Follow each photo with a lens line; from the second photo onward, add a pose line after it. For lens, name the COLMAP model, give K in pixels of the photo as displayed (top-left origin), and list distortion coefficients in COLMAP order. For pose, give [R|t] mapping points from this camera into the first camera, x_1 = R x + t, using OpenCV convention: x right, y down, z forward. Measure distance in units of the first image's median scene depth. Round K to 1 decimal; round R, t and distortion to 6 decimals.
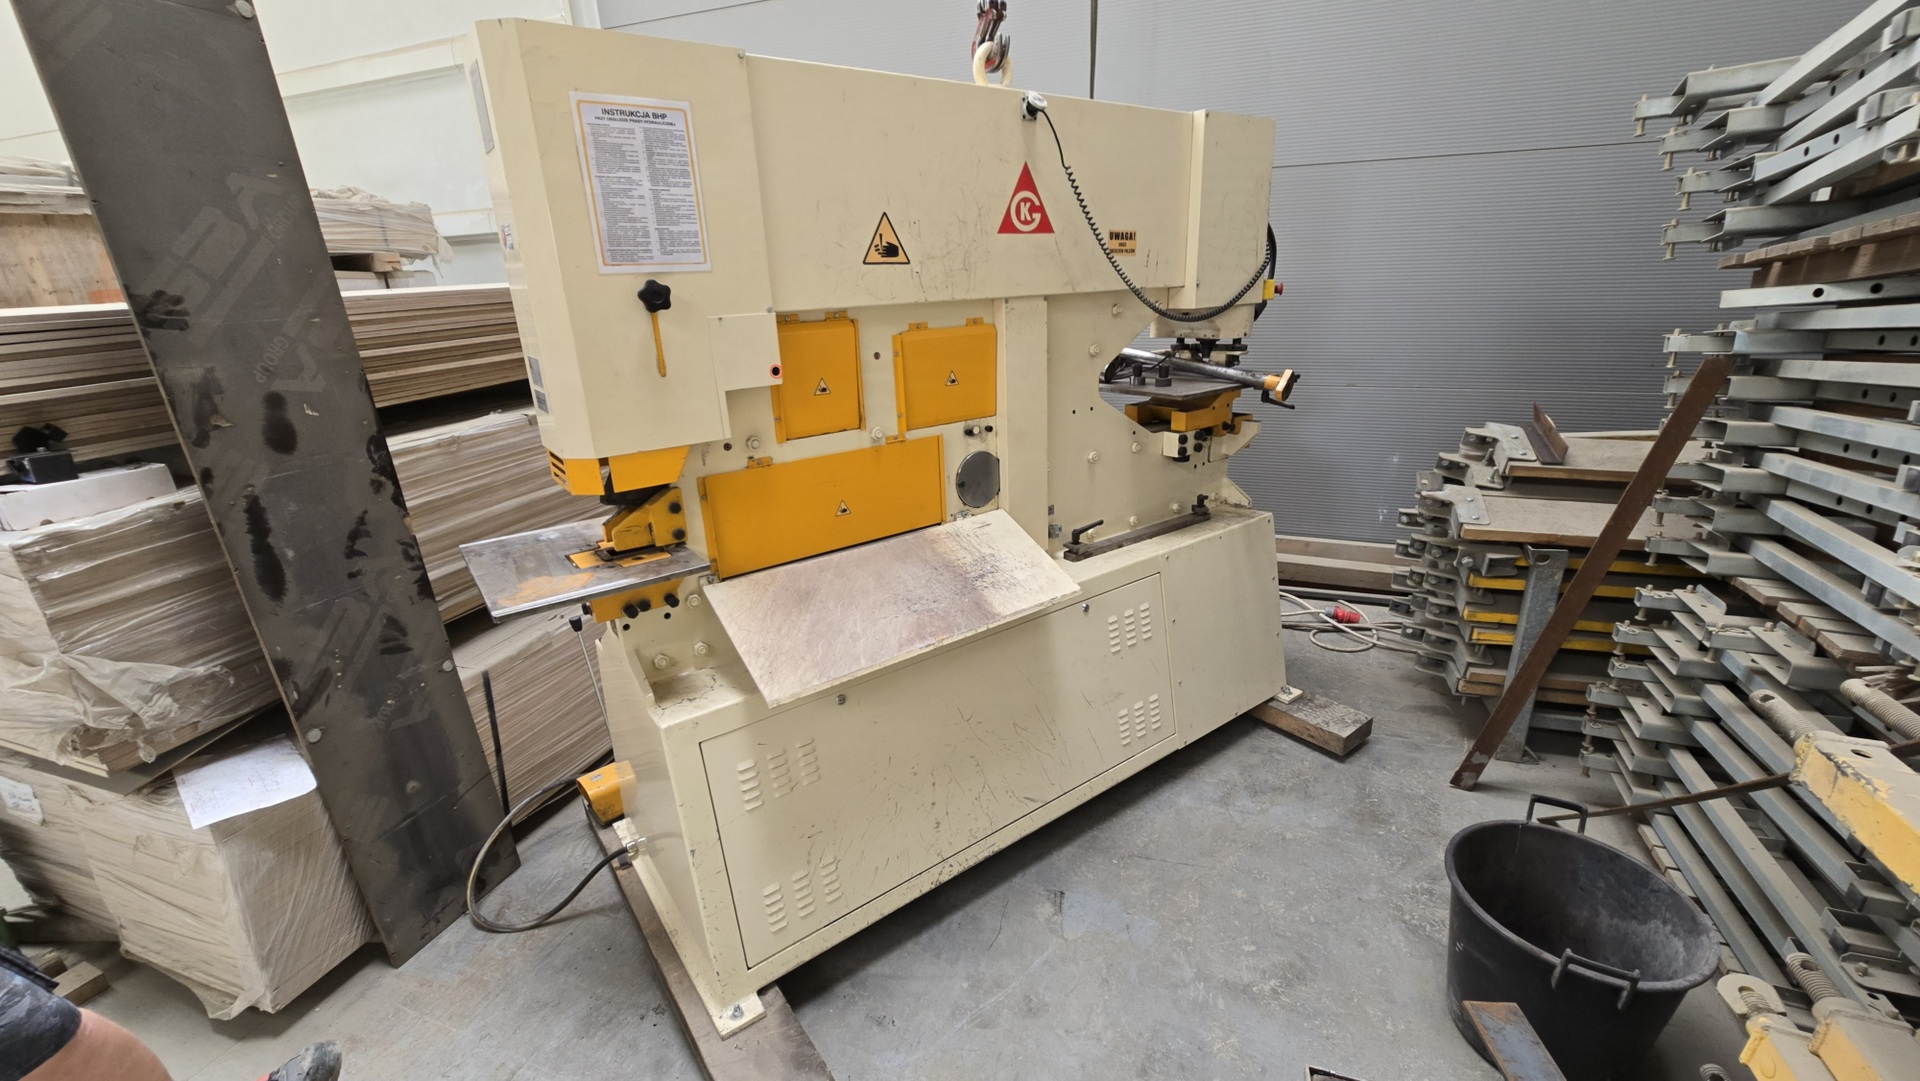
lens RADIAL K [[777.2, 0, 952.0], [0, 777.2, 540.6], [0, 0, 1]] dist [-0.001189, 0.000207]
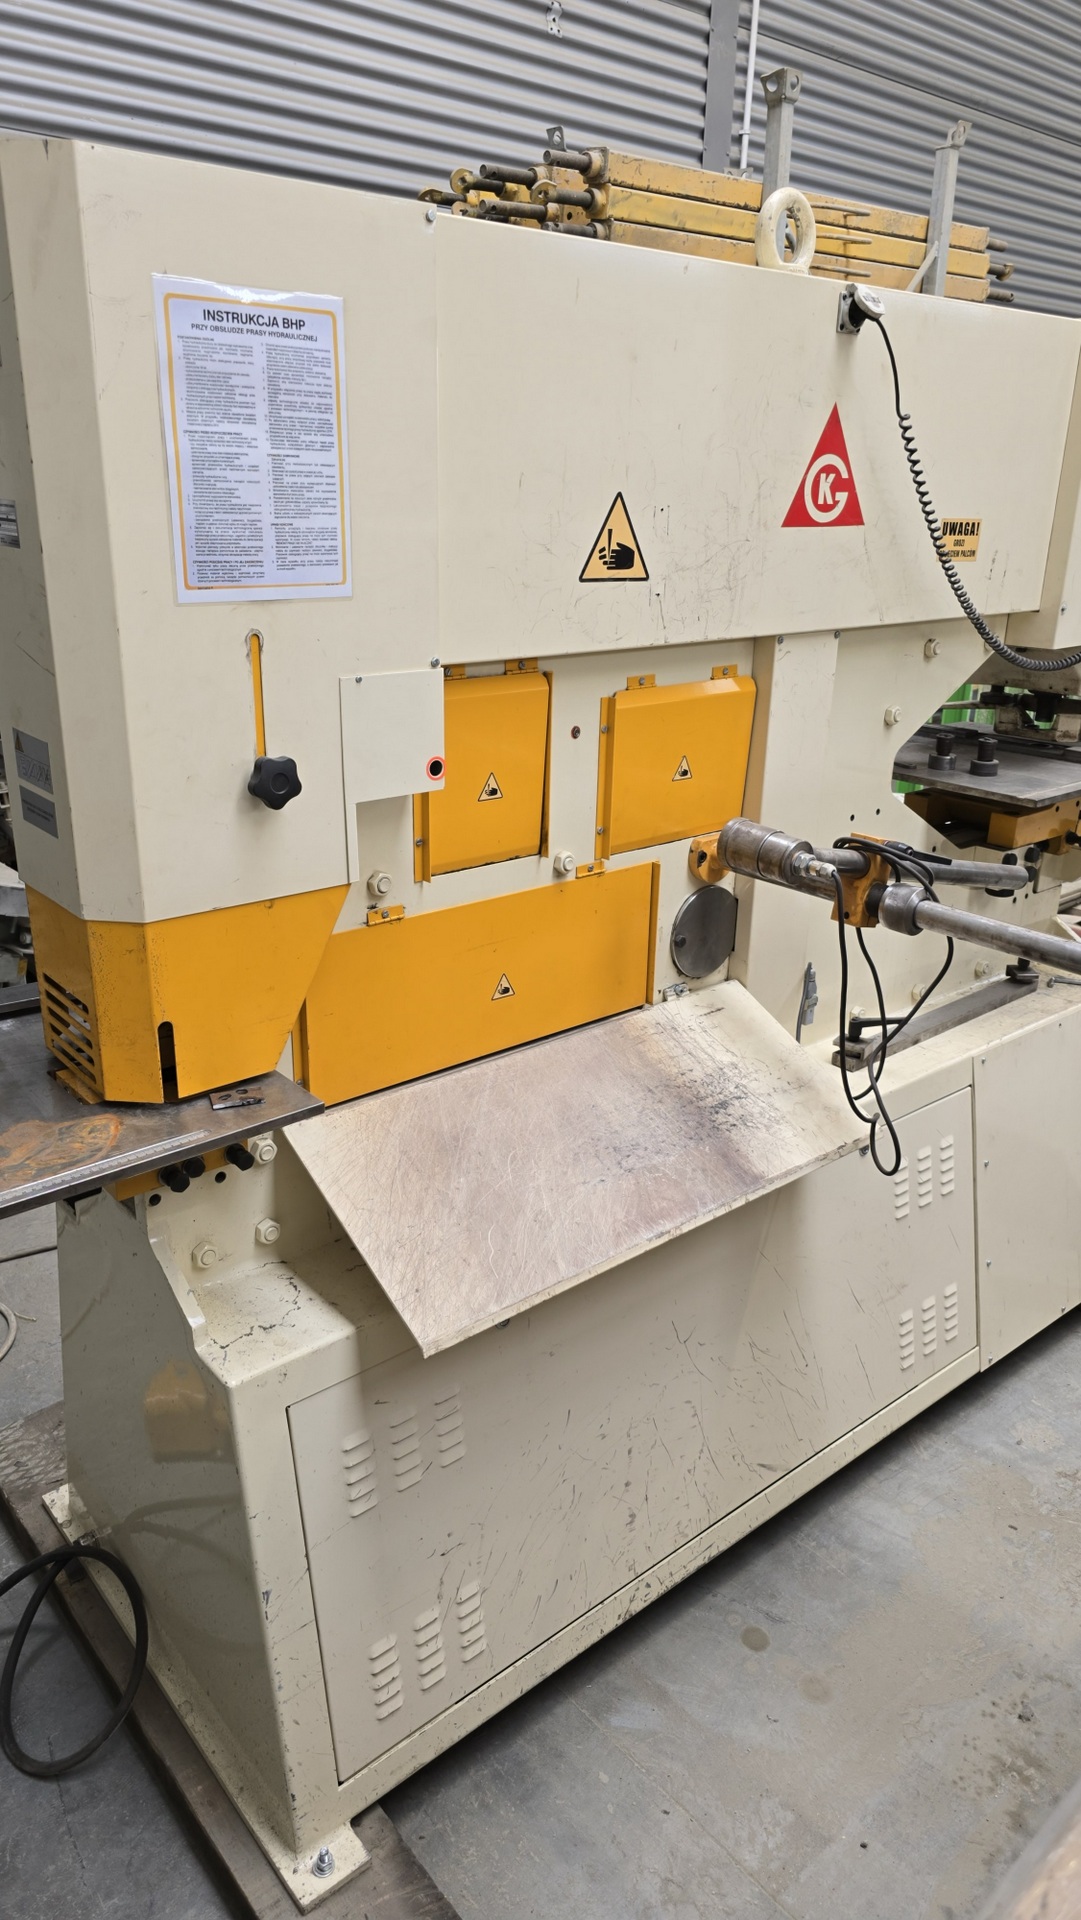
lens RADIAL K [[1285.4, 0, 529.4], [0, 1285.4, 958.8], [0, 0, 1]] dist [0.065287, -0.062366]
pose [[0.996524, 0.038304, 0.073983, -0.193791], [-0.040737, 0.998668, 0.031674, -0.094728], [-0.072671, -0.034578, 0.996756, 0.028562]]
